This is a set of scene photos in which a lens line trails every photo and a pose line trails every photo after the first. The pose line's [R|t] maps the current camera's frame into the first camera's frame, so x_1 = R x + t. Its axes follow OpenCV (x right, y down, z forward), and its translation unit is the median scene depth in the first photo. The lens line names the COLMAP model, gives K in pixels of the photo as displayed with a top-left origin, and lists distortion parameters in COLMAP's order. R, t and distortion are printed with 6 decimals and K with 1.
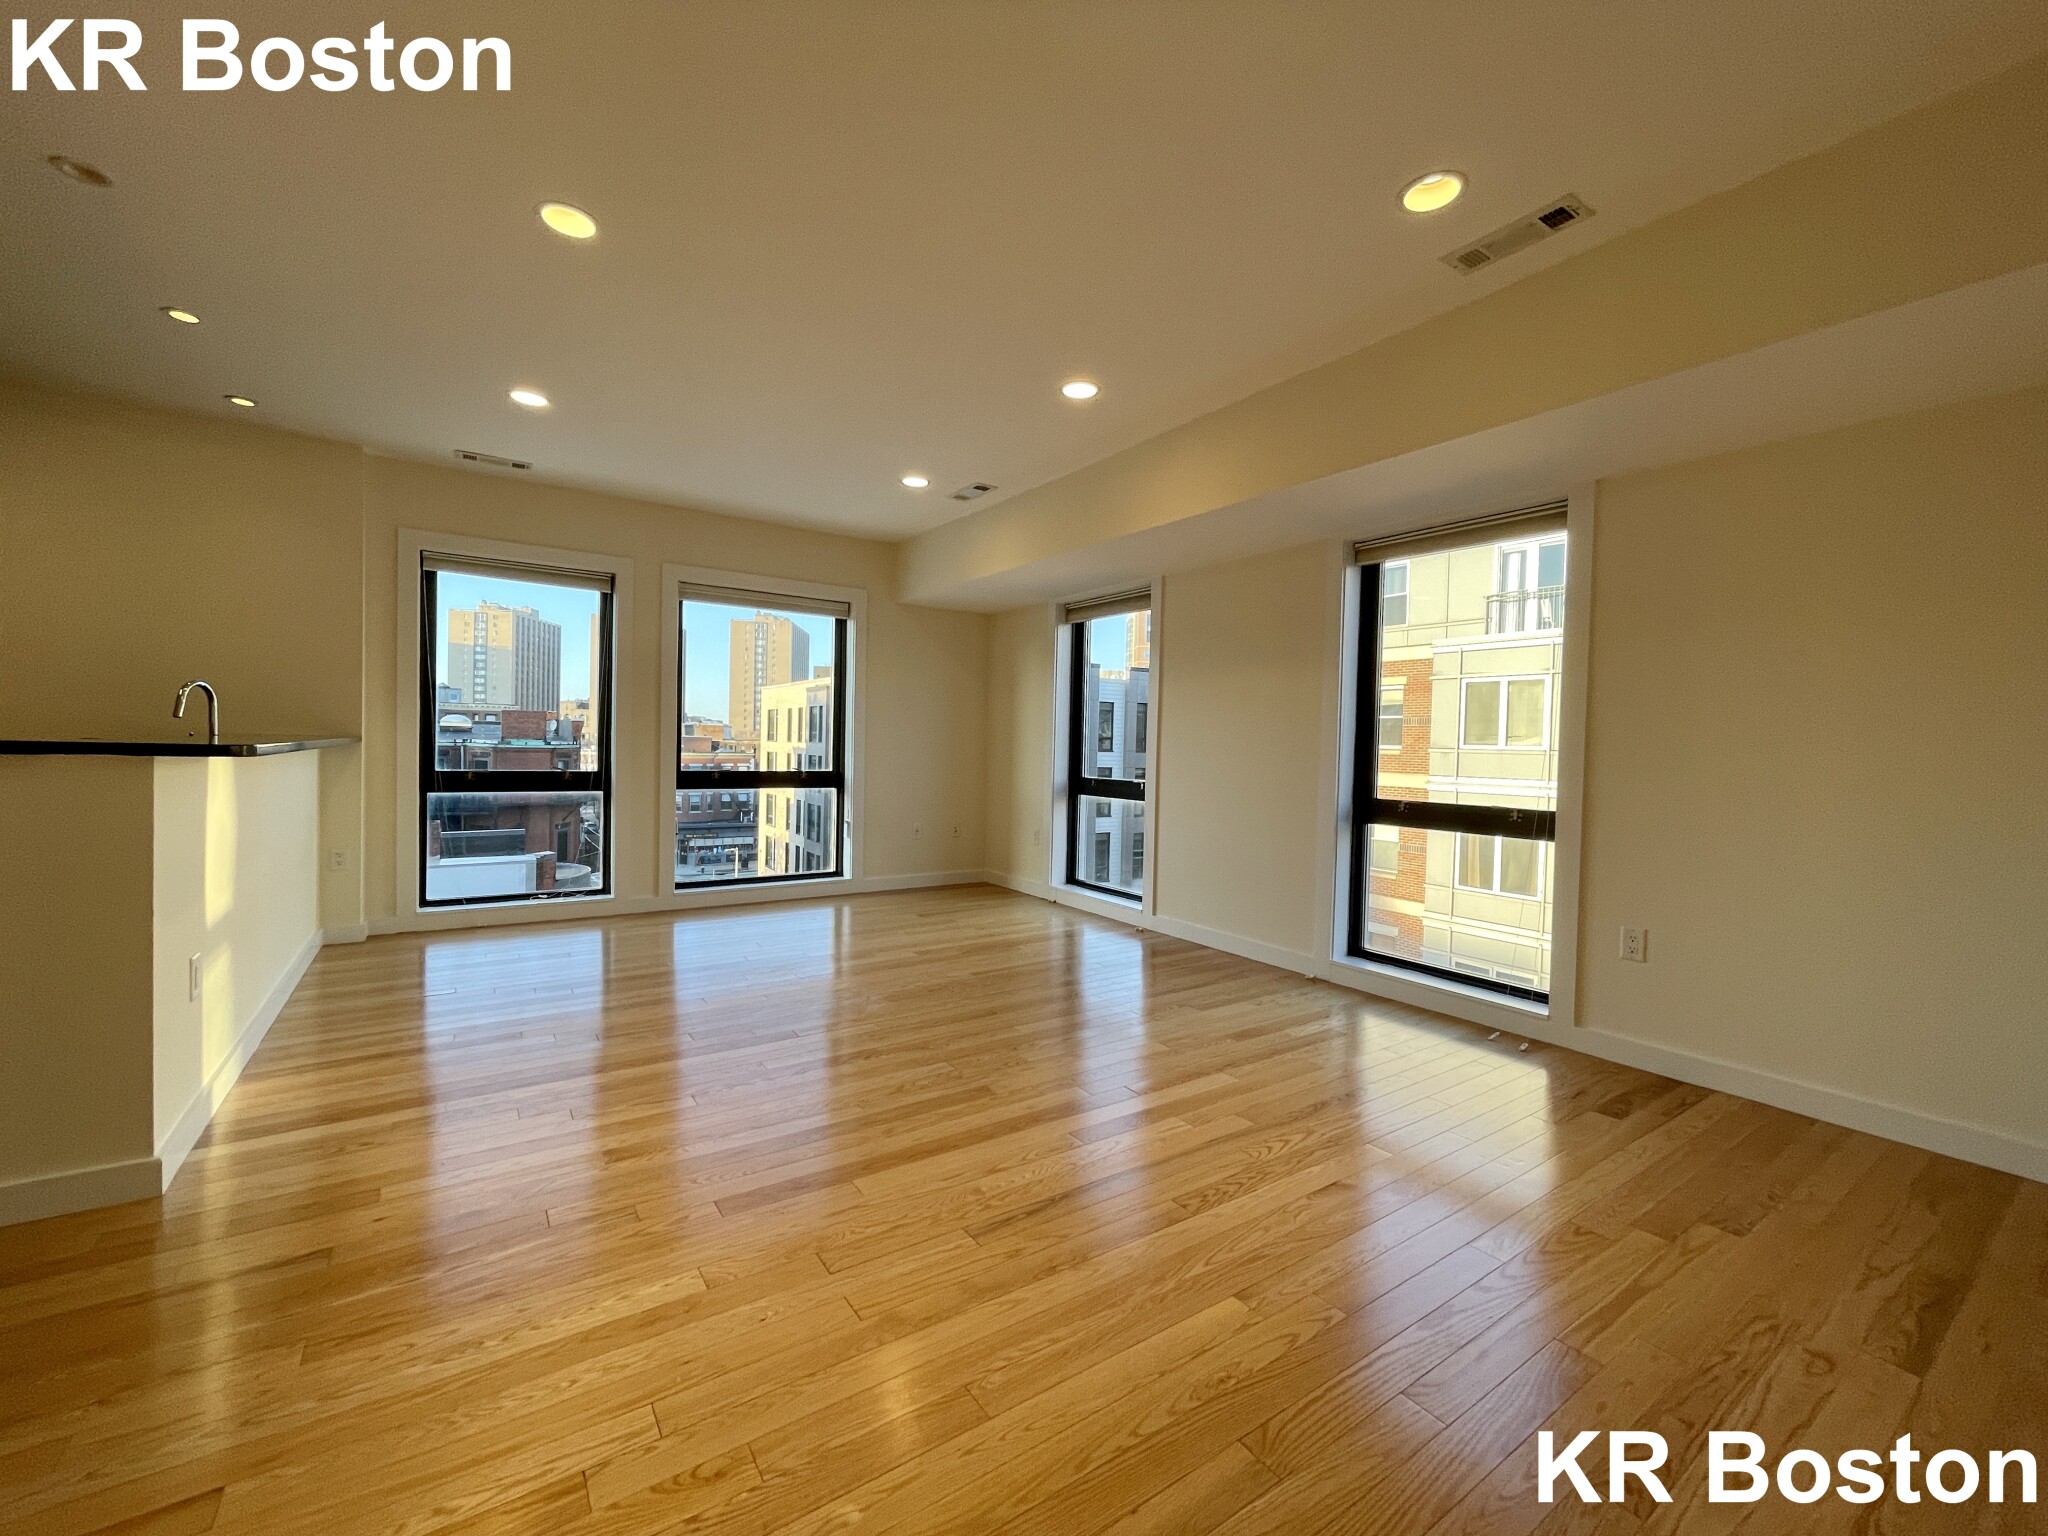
lens RADIAL K [[829.7, 0, 1017.1], [0, 829.7, 765.7], [0, 0, 1]] dist [-0.005964, 0.000744]
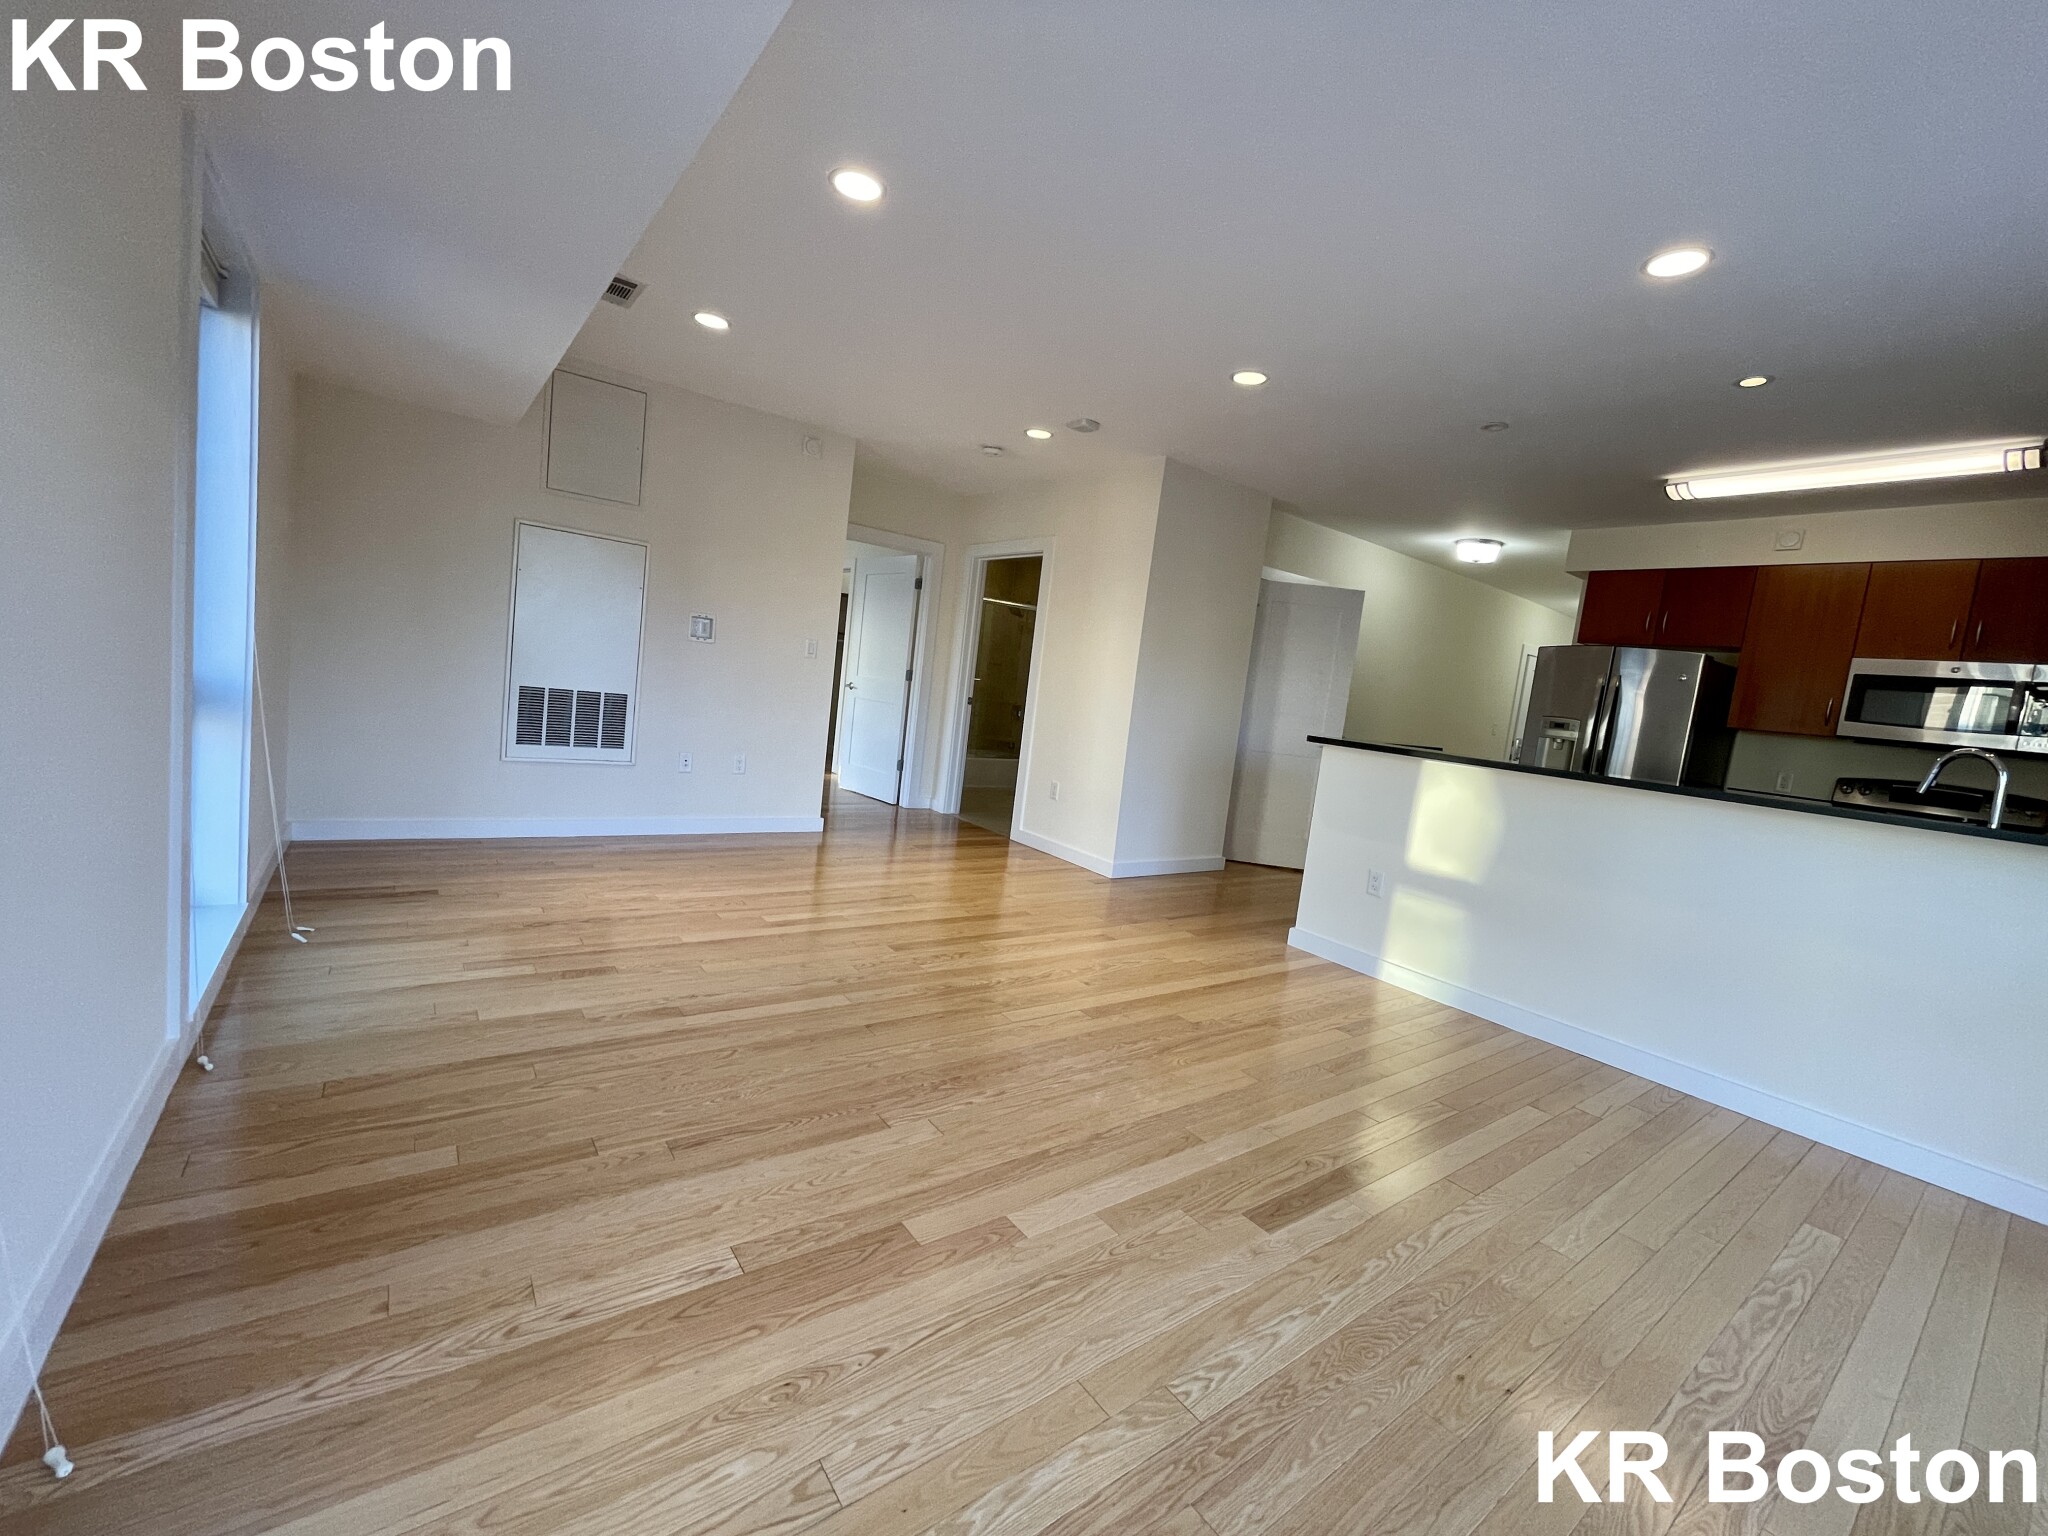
lens RADIAL K [[829.7, 0, 1027.7], [0, 829.7, 767.6], [0, 0, 1]] dist [-0.005964, 0.000744]
pose [[-0.988786, -0.133969, -0.065989, -0.112076], [-0.141146, 0.982702, 0.119891, -0.067777], [0.048786, 0.127861, -0.990592, 2.150174]]
